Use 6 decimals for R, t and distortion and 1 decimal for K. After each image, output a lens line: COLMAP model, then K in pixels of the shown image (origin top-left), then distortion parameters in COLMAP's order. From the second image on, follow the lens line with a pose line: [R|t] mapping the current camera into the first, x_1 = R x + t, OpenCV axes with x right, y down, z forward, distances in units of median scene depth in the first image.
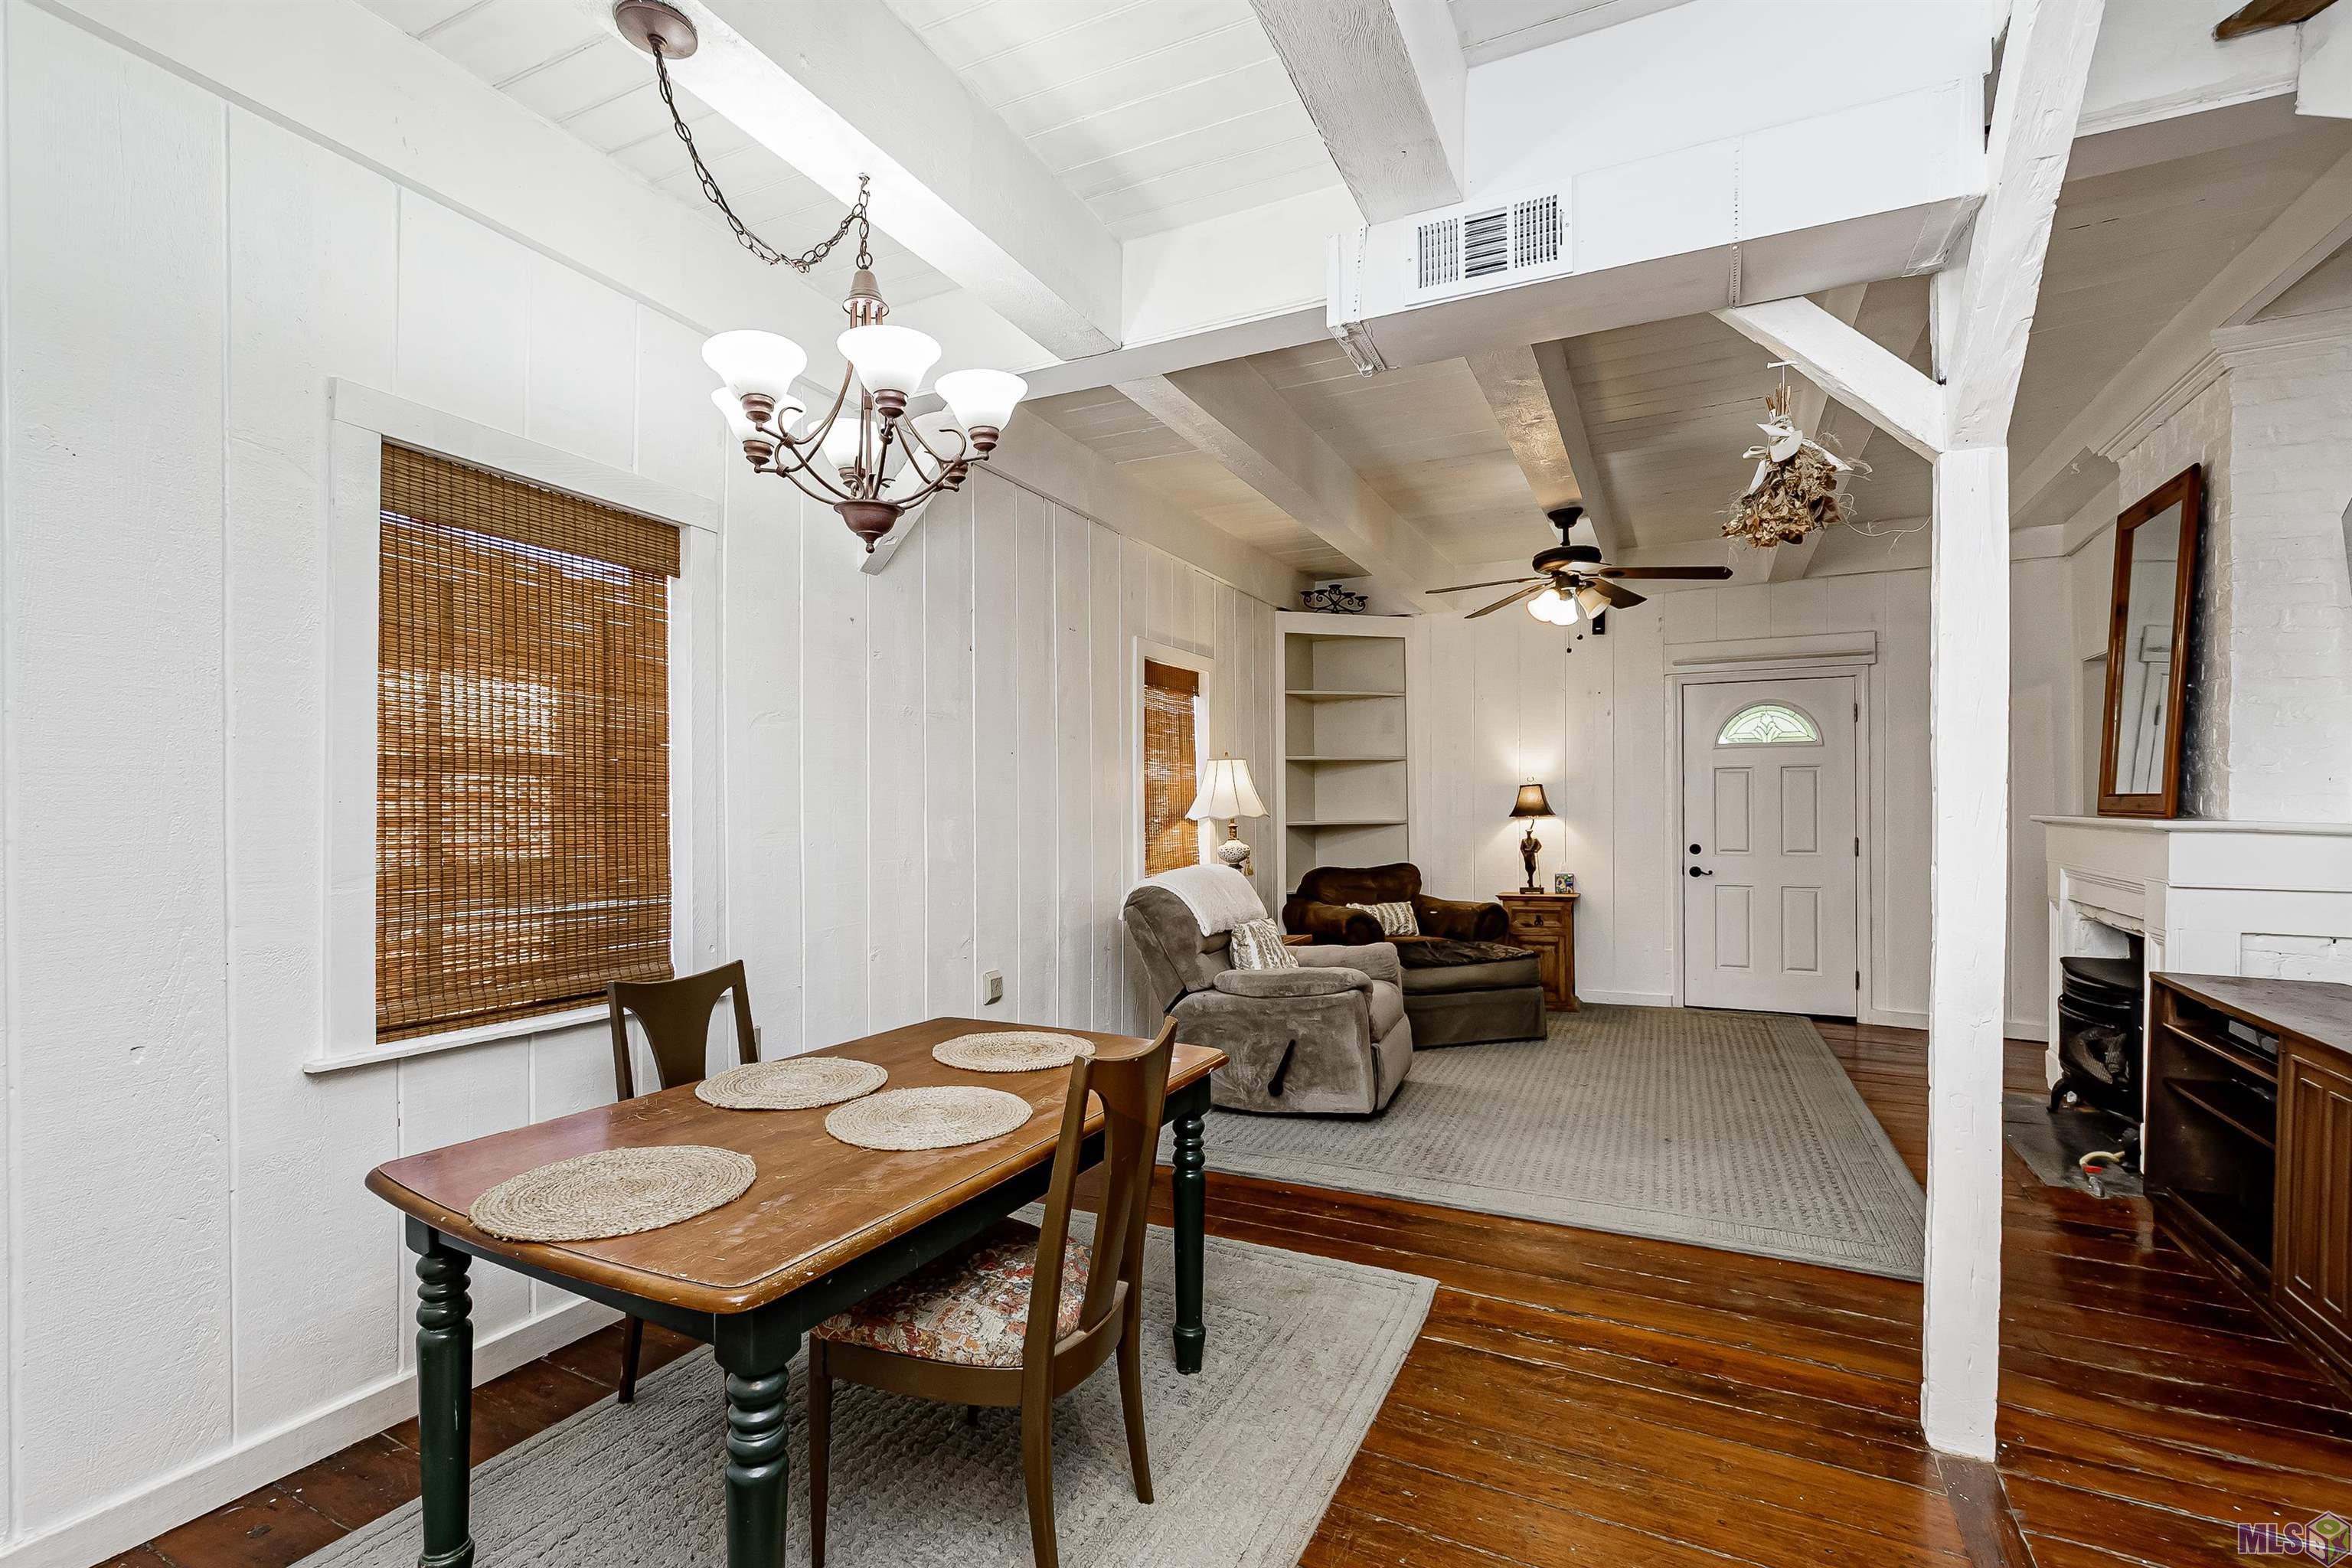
lens RADIAL K [[1054.4, 0, 1170.1], [0, 1054.4, 808.9], [0, 0, 1]] dist [0.000654, -0.000845]
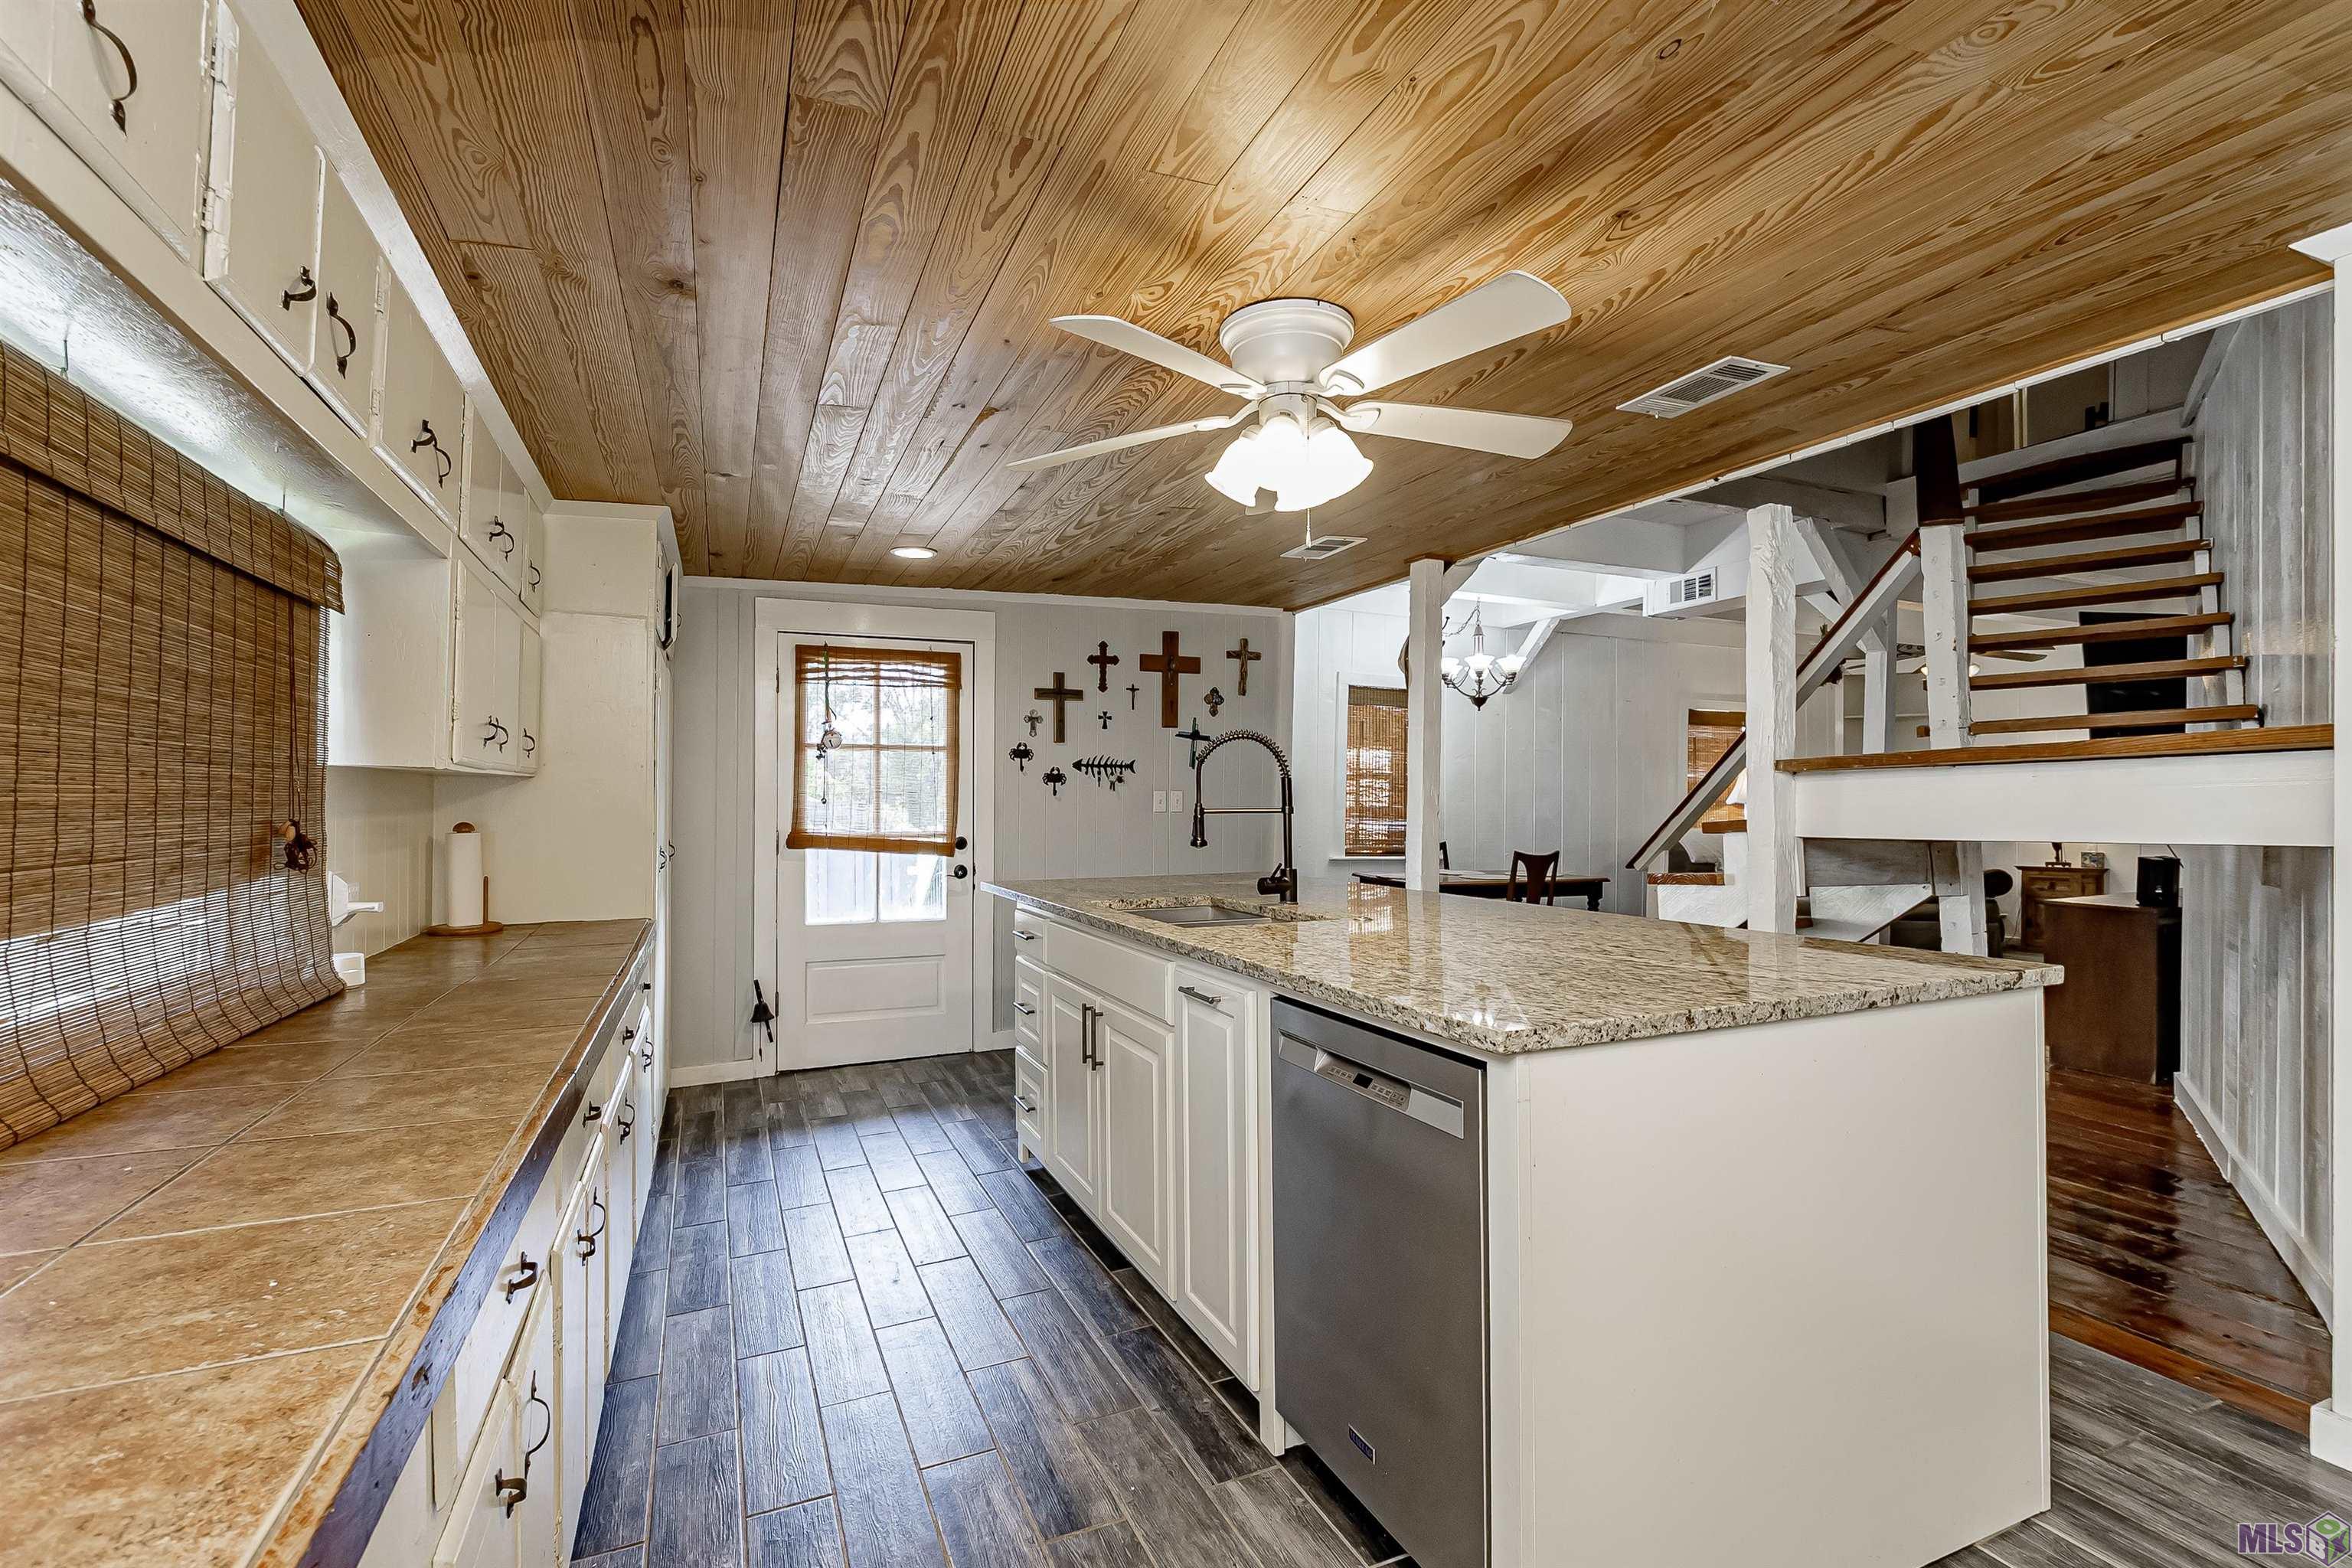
lens RADIAL K [[1054.4, 0, 1134.7], [0, 1054.4, 806.1], [0, 0, 1]] dist [0.000654, -0.000845]
pose [[0.740072, 0.008792, -0.672470, 0.967860], [-0.014028, 0.999899, -0.002366, 0.065580], [0.672381, 0.011185, 0.740121, -1.837792]]
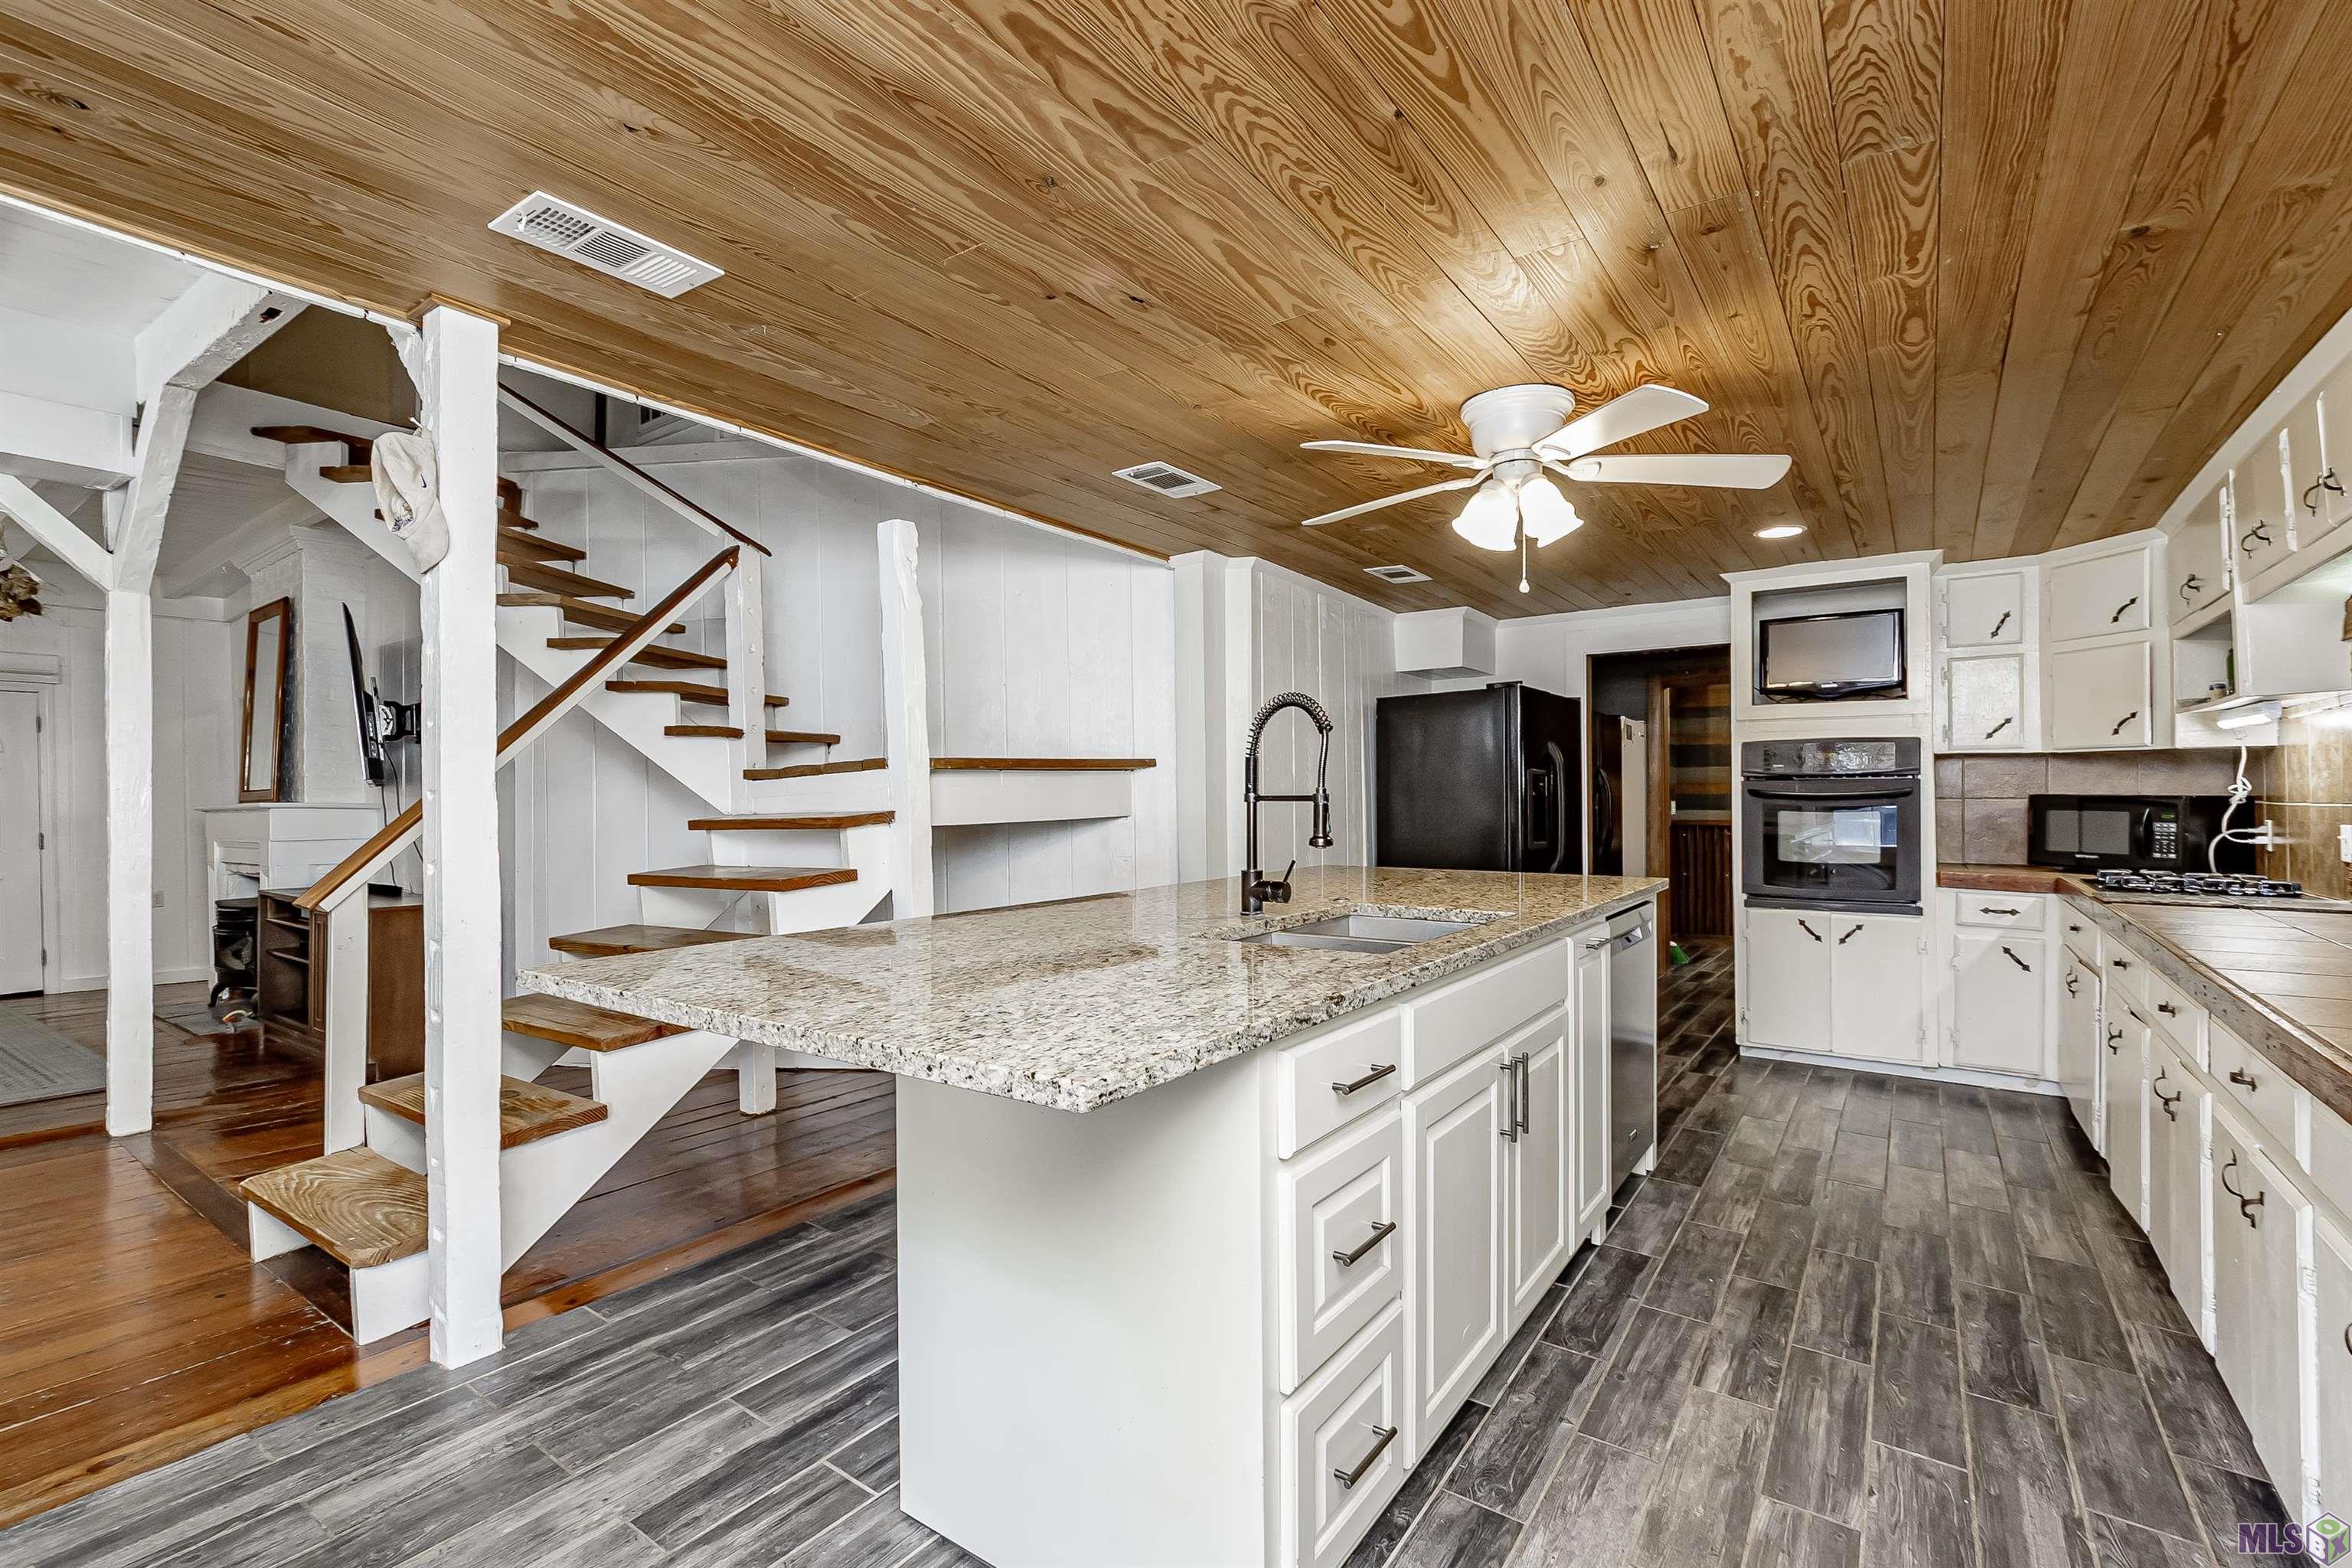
lens RADIAL K [[1054.4, 0, 1179.3], [0, 1054.4, 795.2], [0, 0, 1]] dist [0.000654, -0.000845]
pose [[0.158215, 0.003671, 0.987398, -0.655686], [0.028427, 0.999562, -0.008271, 0.068250], [-0.986995, 0.029378, 0.158041, -0.931088]]
